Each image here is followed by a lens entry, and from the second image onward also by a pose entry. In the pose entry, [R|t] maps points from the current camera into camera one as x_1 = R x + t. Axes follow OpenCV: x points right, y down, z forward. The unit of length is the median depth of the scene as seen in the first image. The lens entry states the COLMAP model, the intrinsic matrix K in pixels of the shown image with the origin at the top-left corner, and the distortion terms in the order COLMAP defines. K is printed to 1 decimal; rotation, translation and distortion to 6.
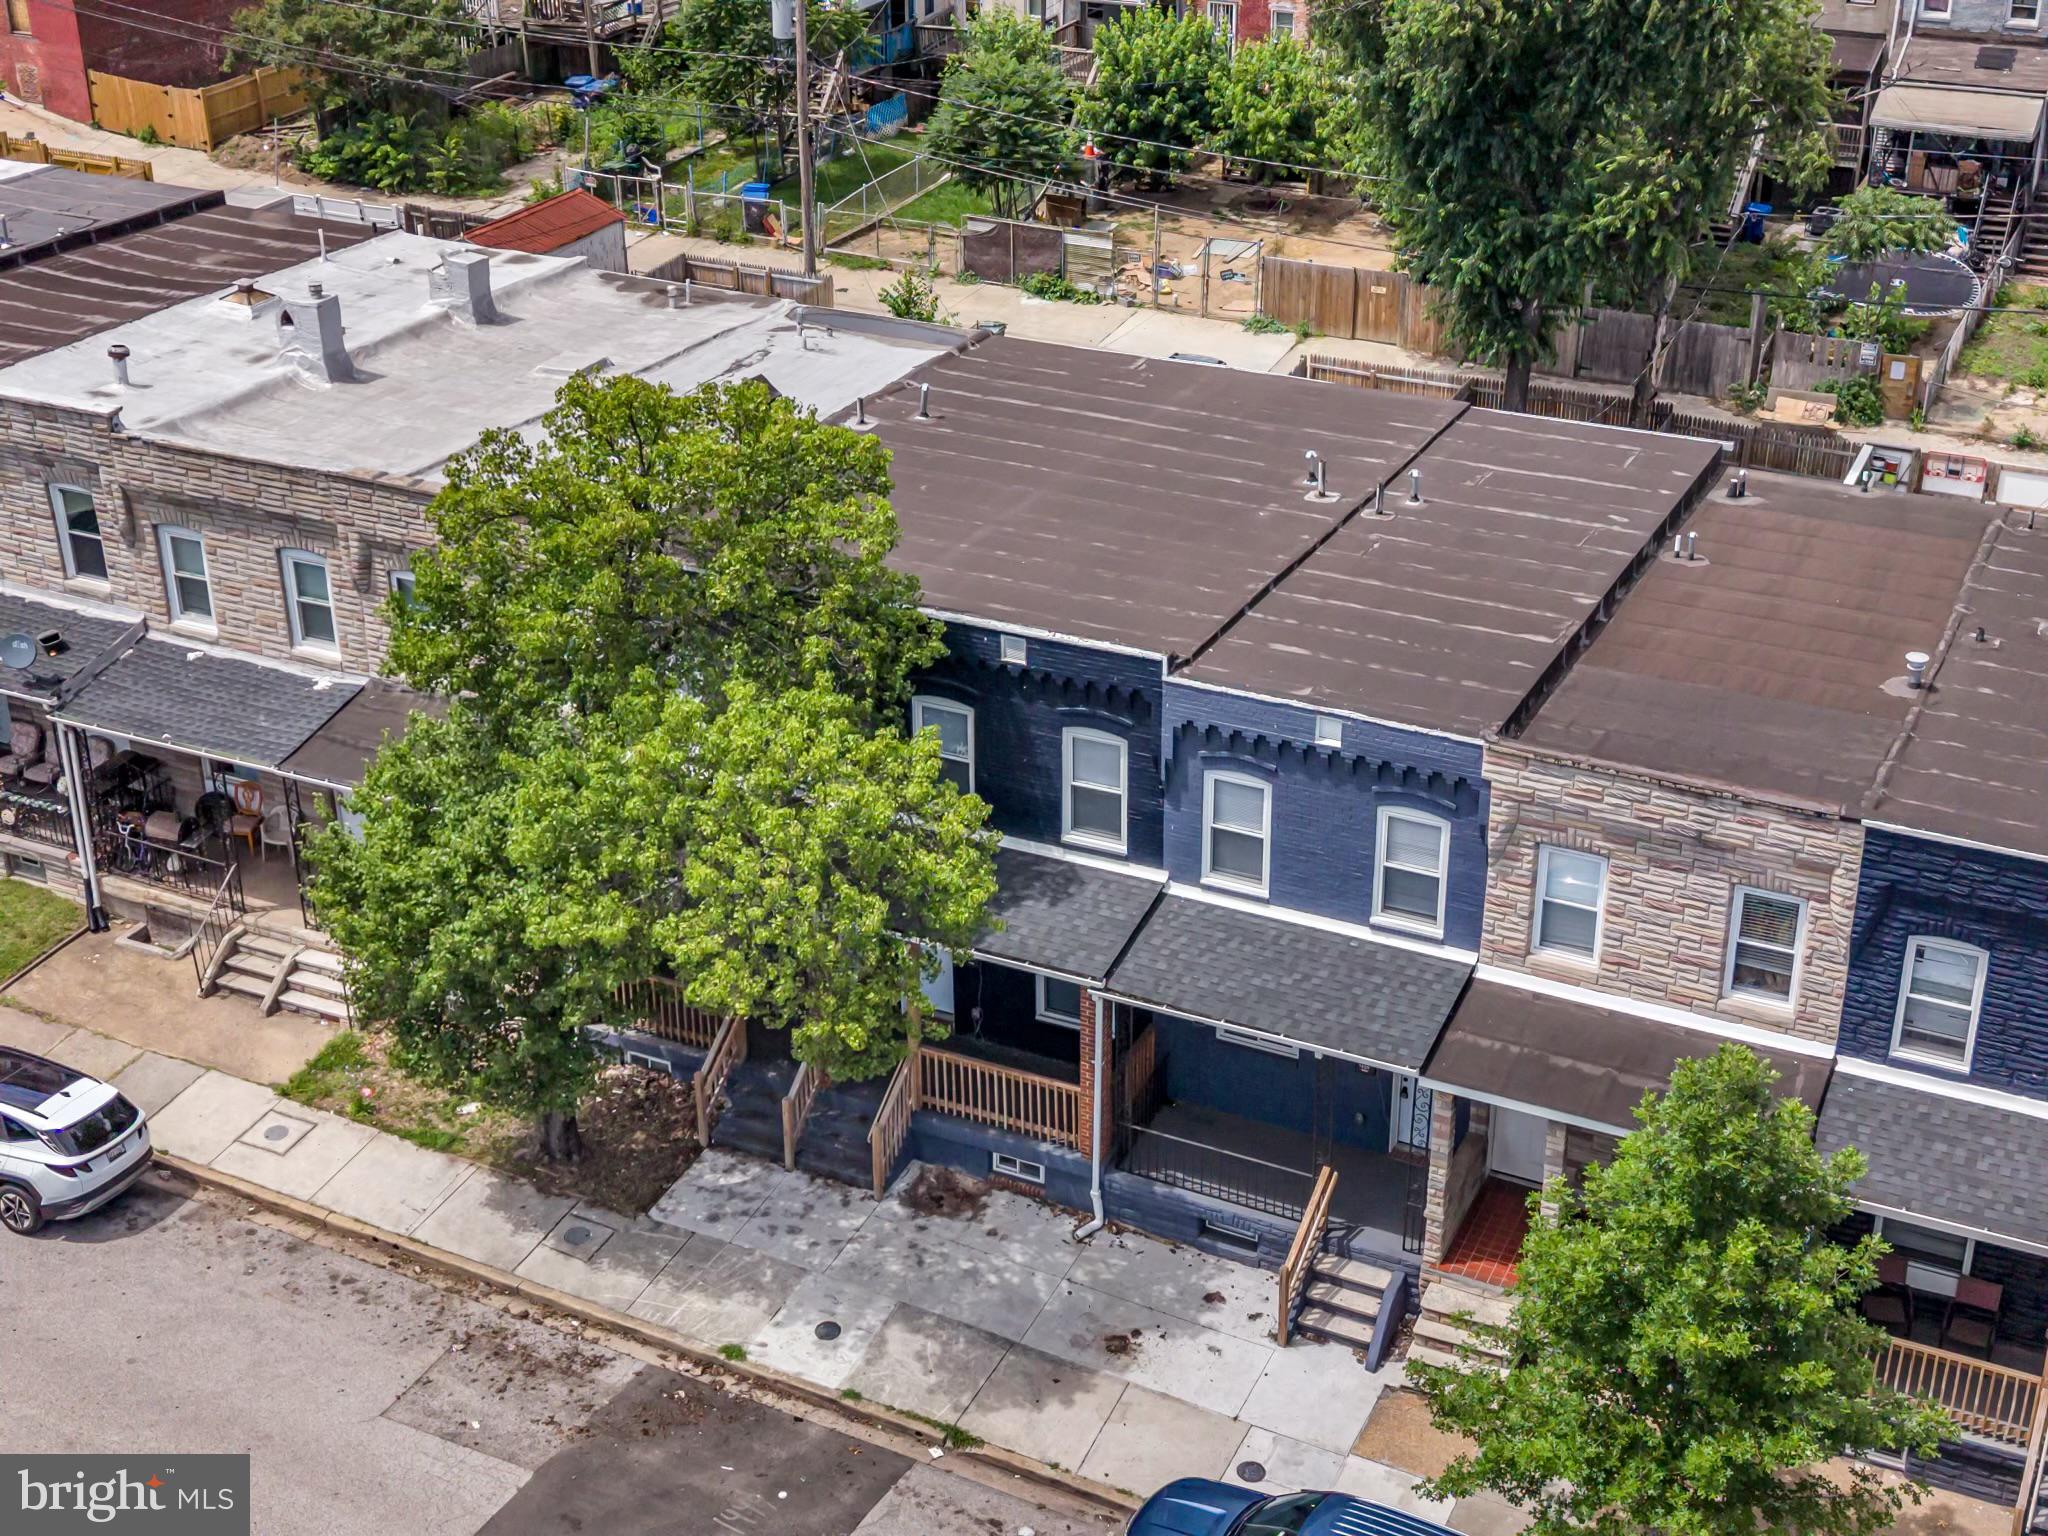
lens RADIAL K [[2730.3, 0, 1026.8], [0, 2730.3, 681.3], [0, 0, 1]] dist [0.221278, -0.748954]
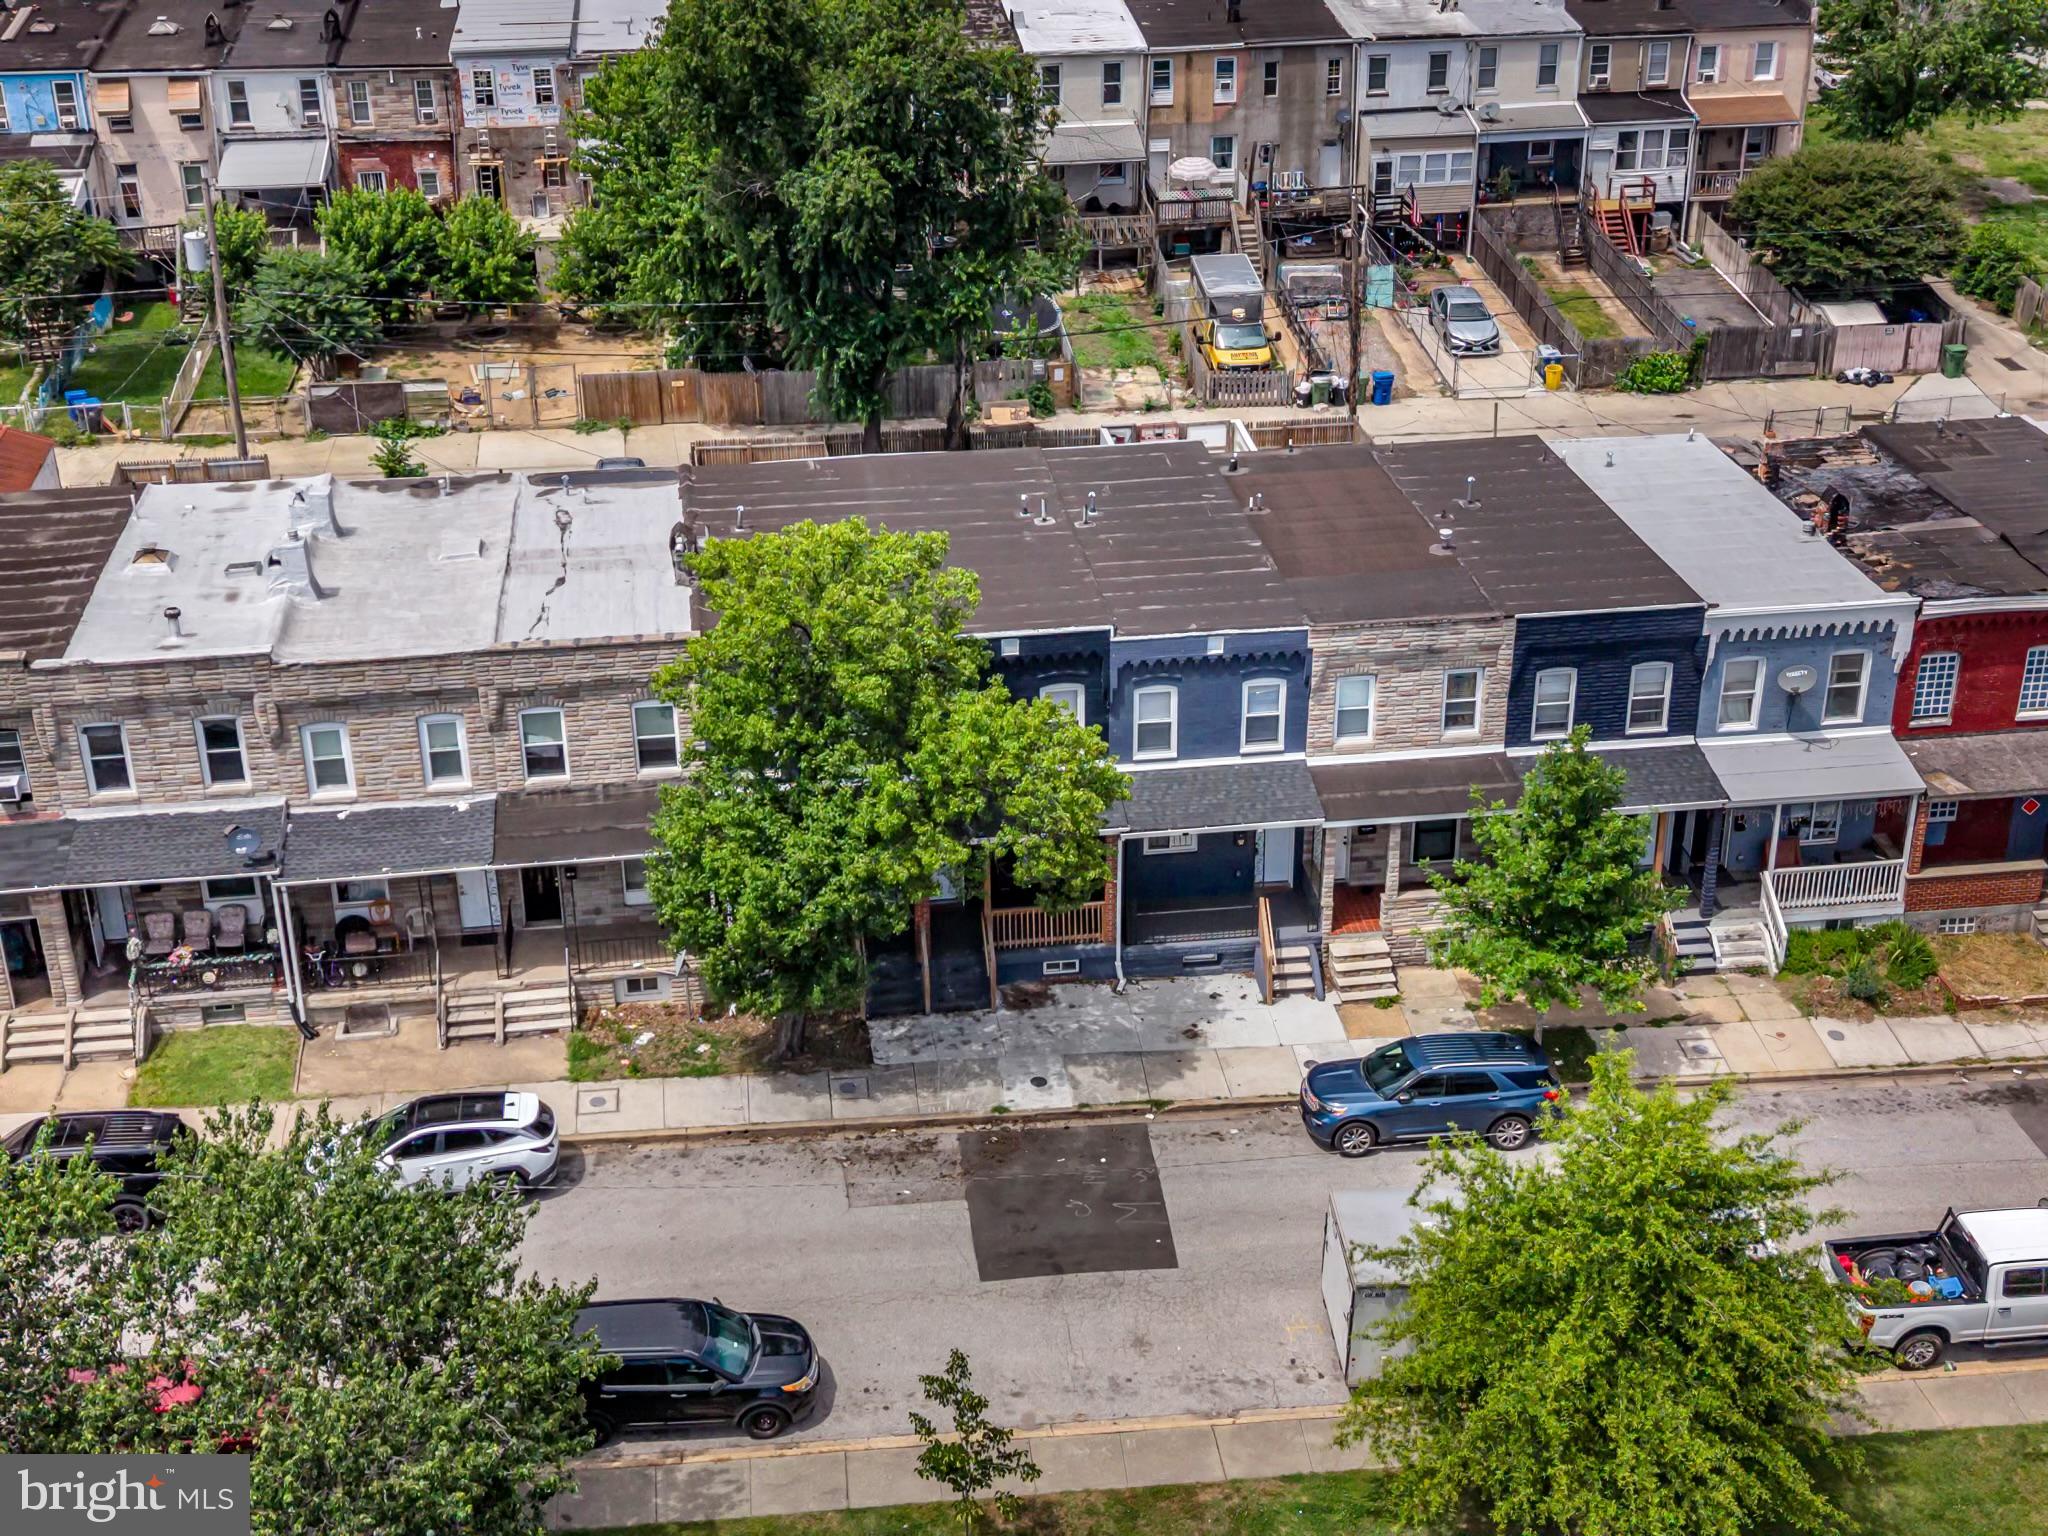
lens RADIAL K [[2730.3, 0, 1026.8], [0, 2730.3, 681.3], [0, 0, 1]] dist [0.221278, -0.748954]
pose [[0.839715, -0.239435, 0.487390, -0.782487], [0.241572, 0.968550, 0.059609, -0.085215], [-0.486335, 0.067685, 0.871147, -0.393623]]
